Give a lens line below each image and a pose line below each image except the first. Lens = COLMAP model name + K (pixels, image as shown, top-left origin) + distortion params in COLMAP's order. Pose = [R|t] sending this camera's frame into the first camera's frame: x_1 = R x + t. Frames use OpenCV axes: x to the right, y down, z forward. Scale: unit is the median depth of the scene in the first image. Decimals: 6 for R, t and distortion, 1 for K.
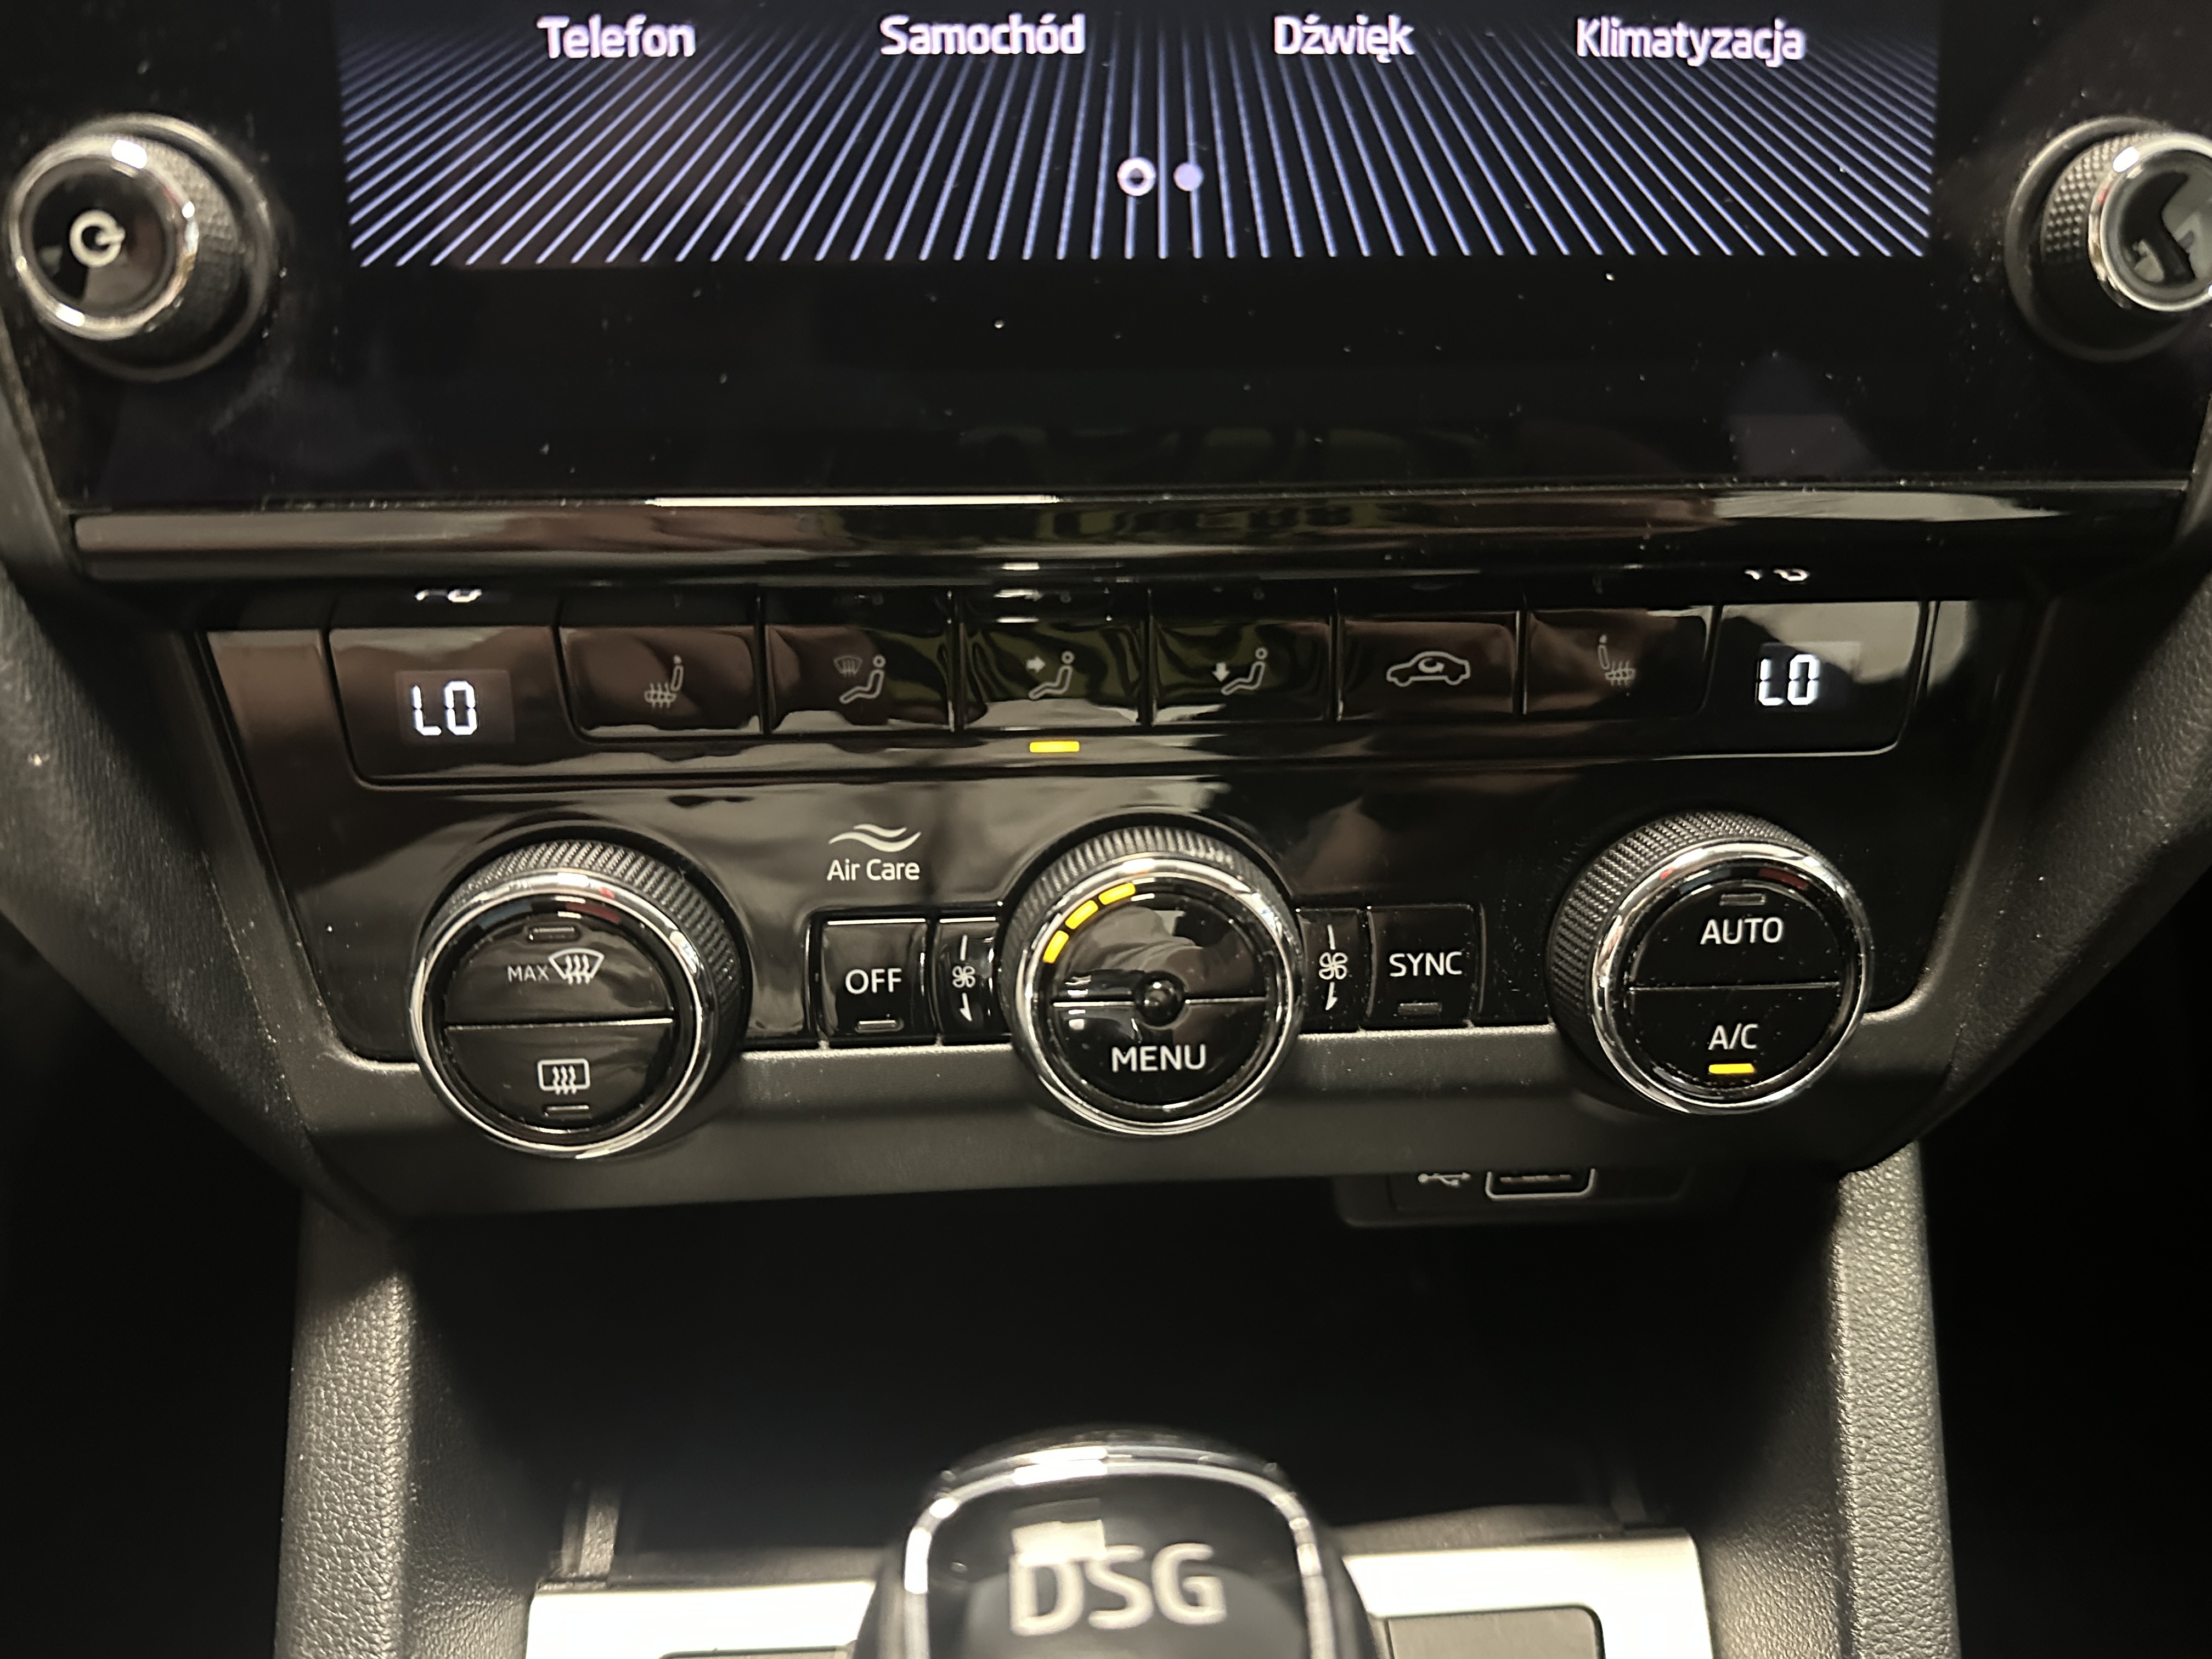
lens RADIAL K [[1681.0, 0, 1104.3], [0, 1681.0, 818.7], [0, 0, 1]] dist [0.006850, -0.010960]
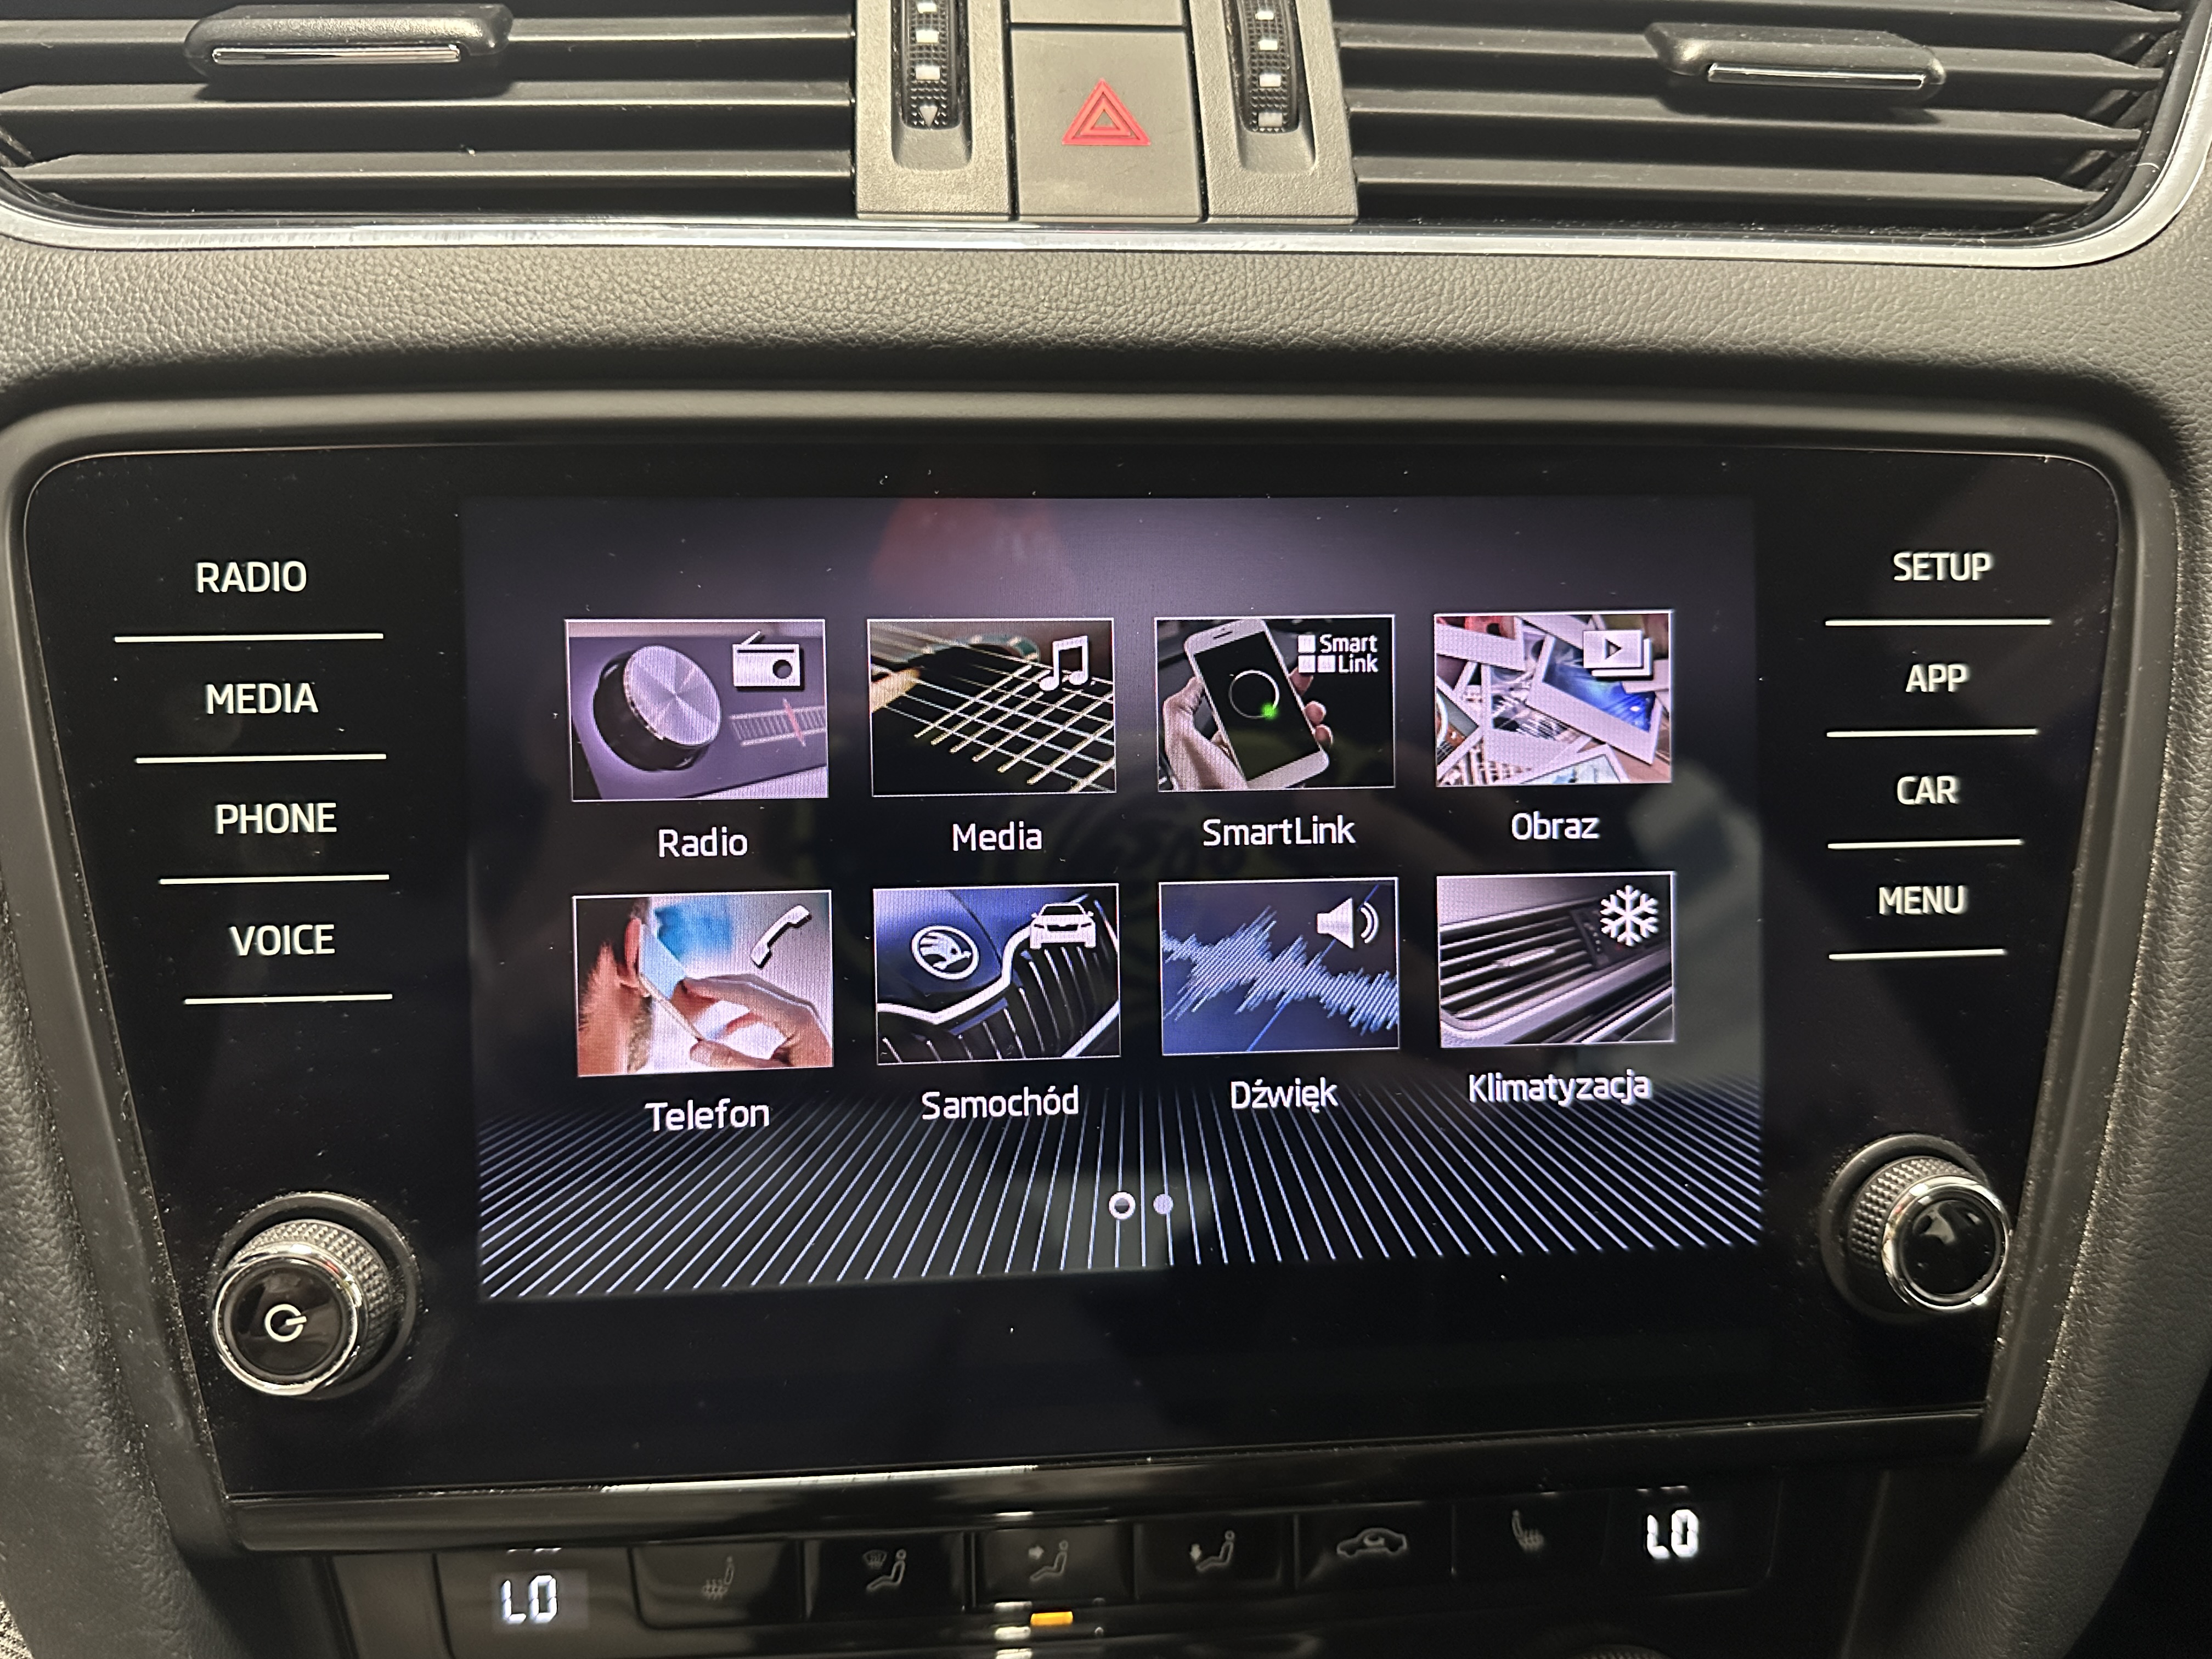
lens RADIAL K [[1681.0, 0, 1114.3], [0, 1681.0, 836.9], [0, 0, 1]] dist [0.006850, -0.010960]
pose [[0.999477, -0.004100, 0.032070, -0.025999], [0.008391, 0.990835, -0.134816, -0.481308], [-0.031224, 0.135014, 0.990352, -0.266358]]
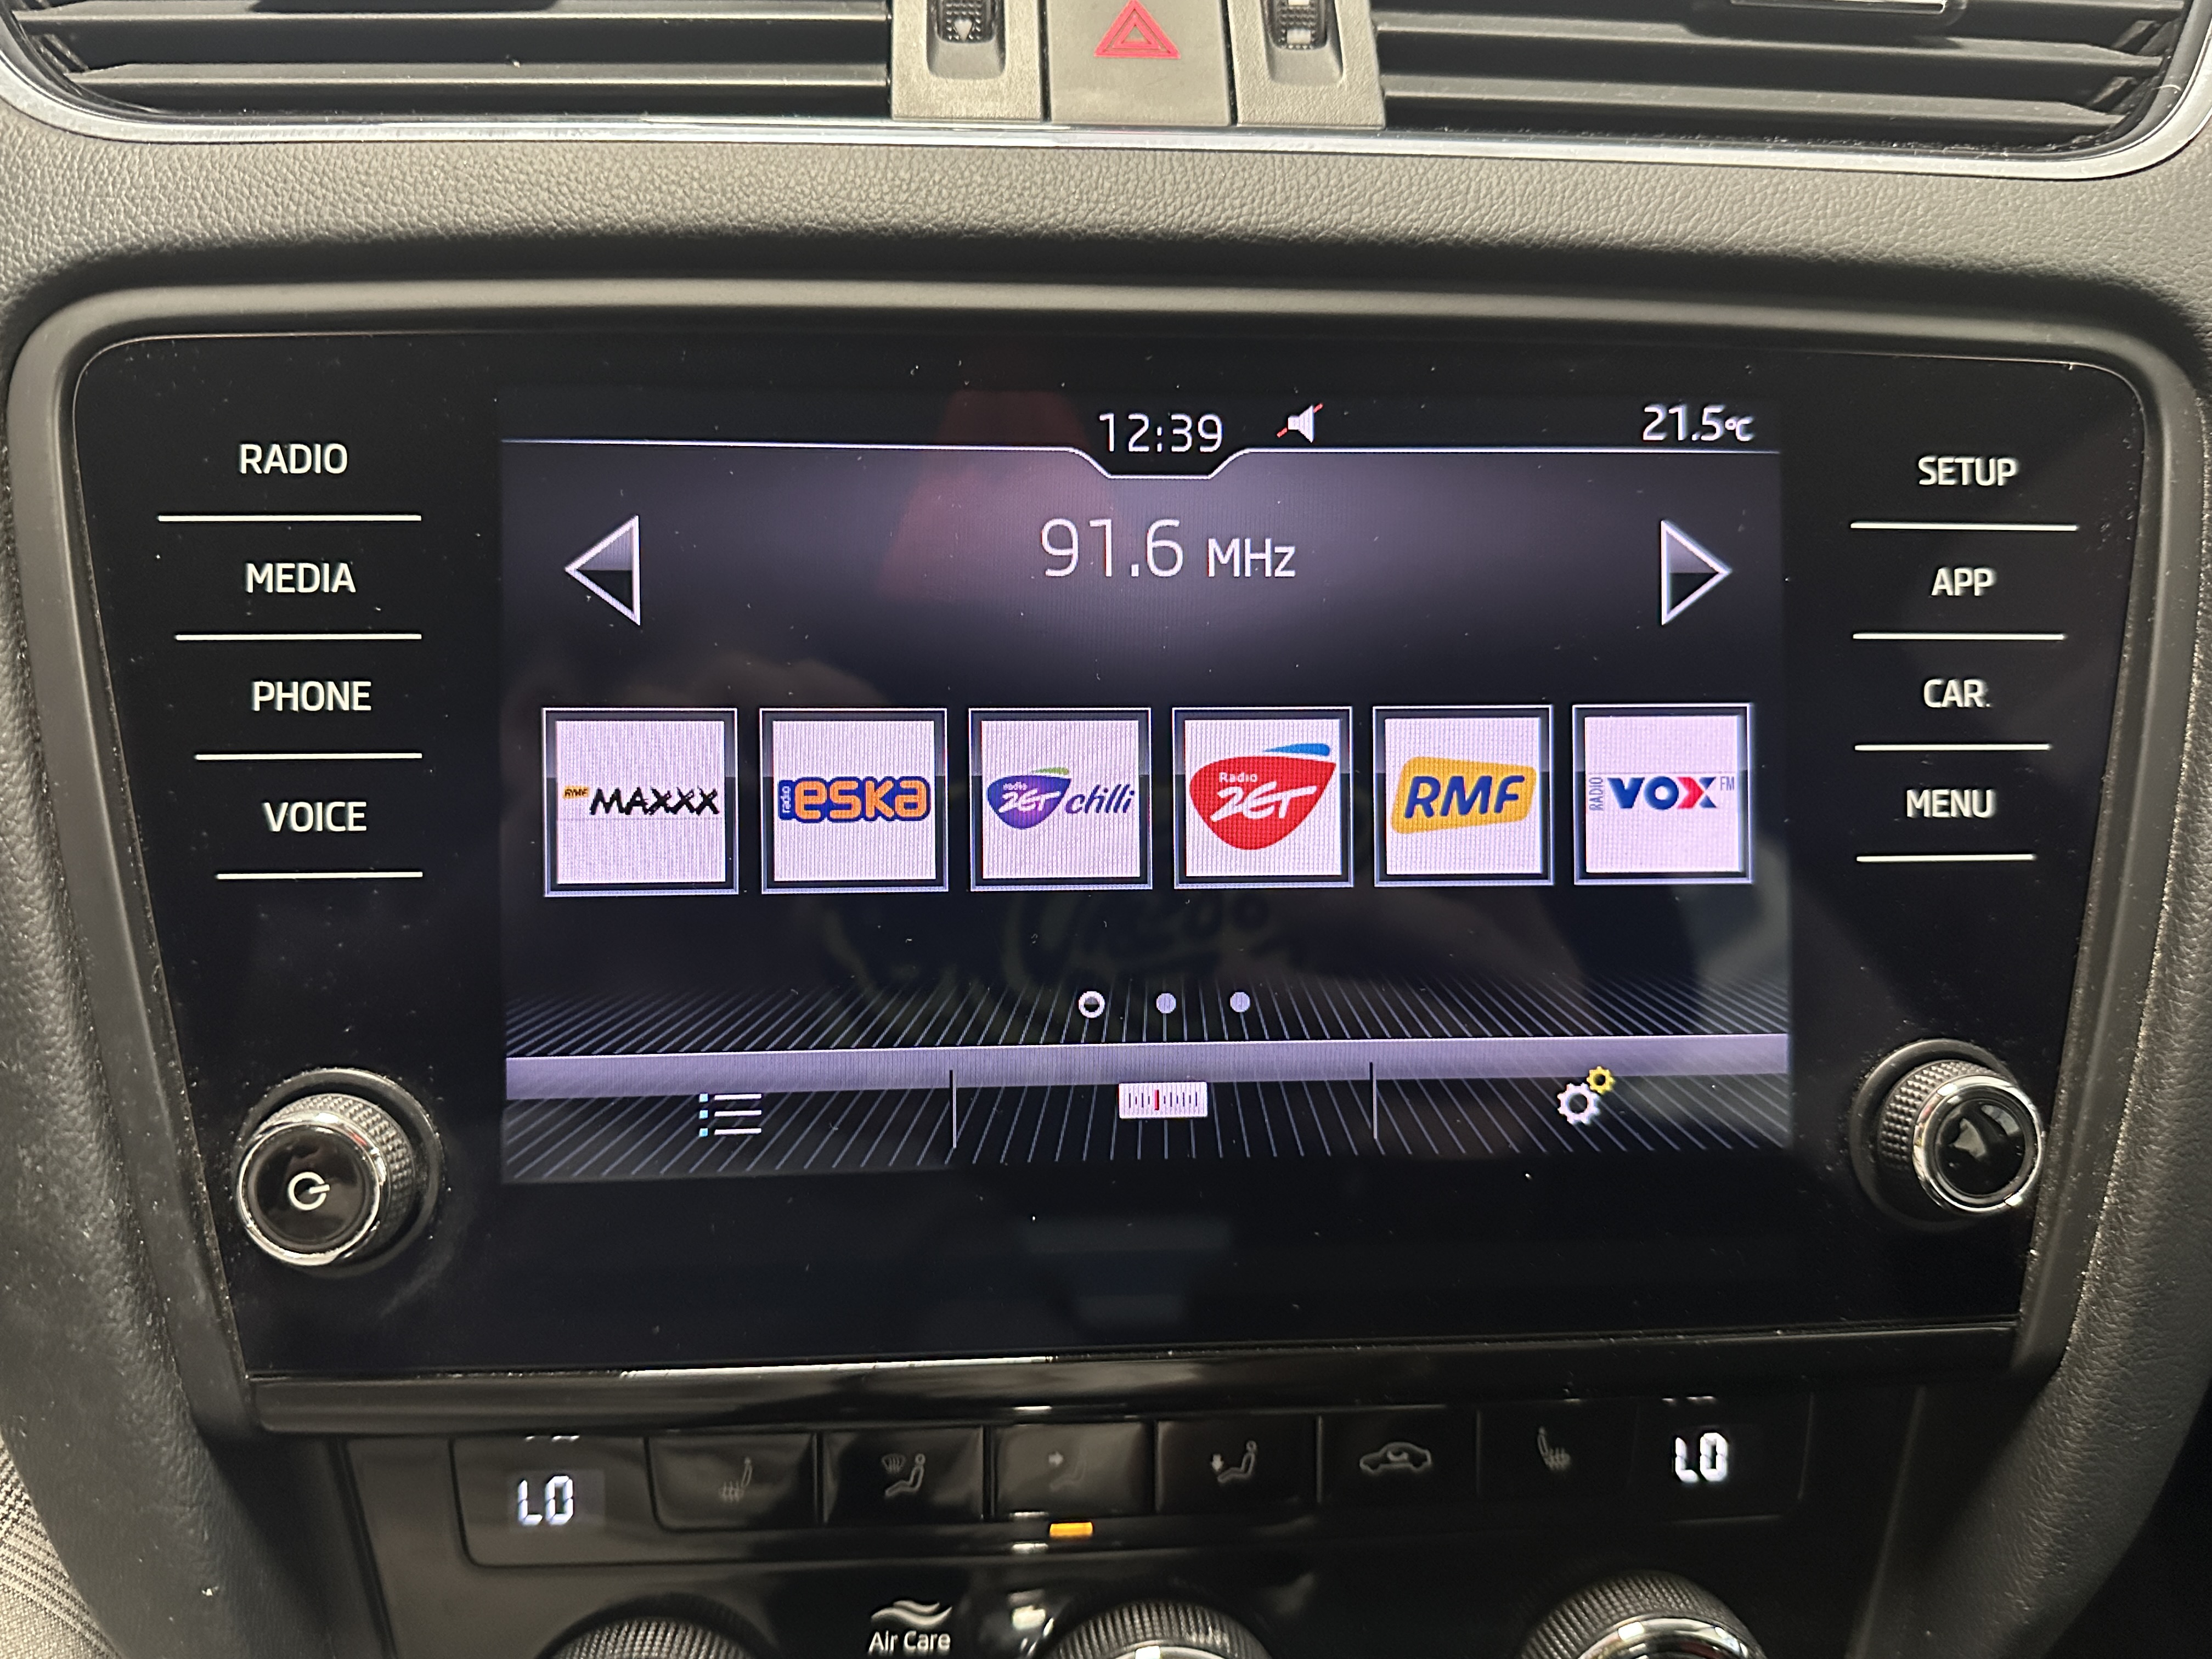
lens RADIAL K [[1681.0, 0, 1116.9], [0, 1681.0, 846.4], [0, 0, 1]] dist [0.006850, -0.010960]
pose [[0.999810, 0.004444, 0.018981, -0.026686], [-0.001202, 0.985871, -0.167500, -0.354700], [-0.019458, 0.167446, 0.985689, -0.251192]]
